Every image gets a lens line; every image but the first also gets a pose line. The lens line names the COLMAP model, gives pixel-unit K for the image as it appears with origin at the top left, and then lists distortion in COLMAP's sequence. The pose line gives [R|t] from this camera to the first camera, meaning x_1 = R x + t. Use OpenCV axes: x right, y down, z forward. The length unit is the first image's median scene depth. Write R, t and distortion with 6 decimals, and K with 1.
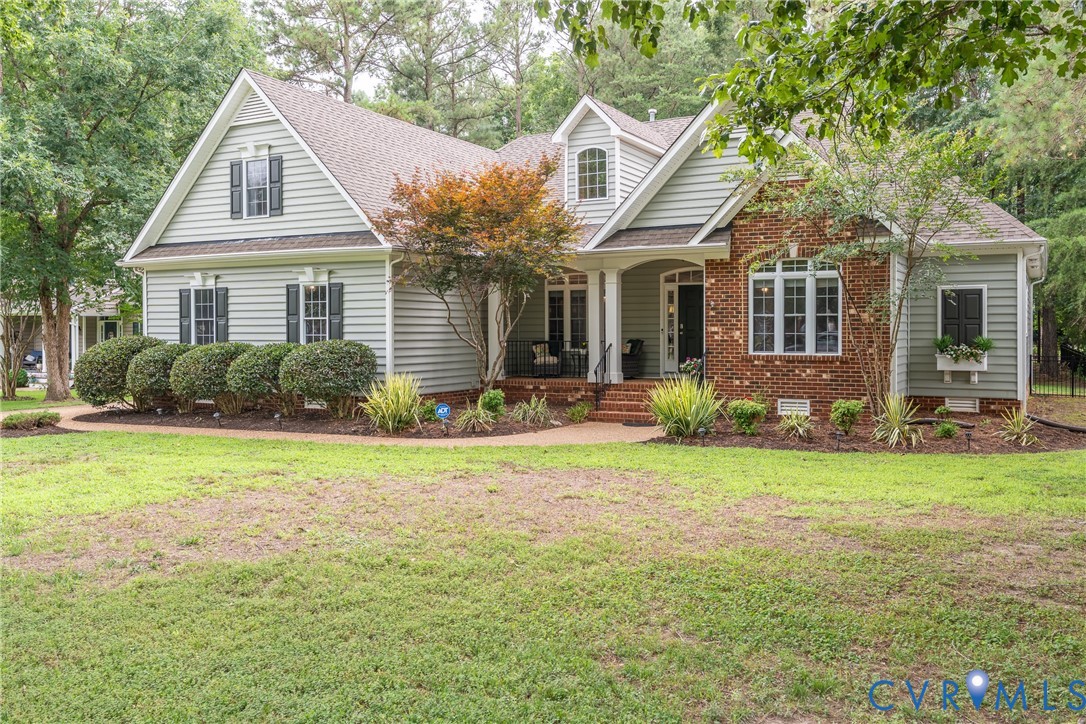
lens RADIAL K [[923.7, 0, 542.7], [0, 923.7, 350.6], [0, 0, 1]] dist [-0.015024, -0.004418]
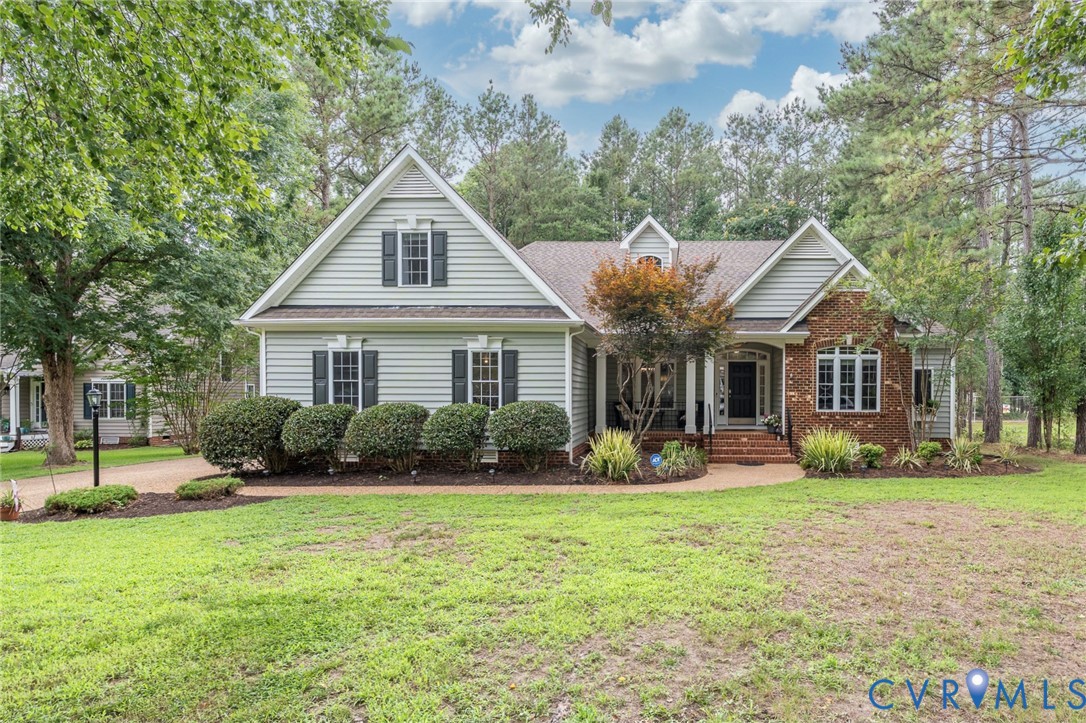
lens RADIAL K [[639.6, 0, 593.0], [0, 639.6, 409.3], [0, 0, 1]] dist [-0.028100, -0.001463]
pose [[0.889665, -0.004643, 0.456591, -0.521992], [0.003896, 0.999989, 0.002578, -0.003108], [-0.456598, -0.000515, 0.889673, 0.277527]]
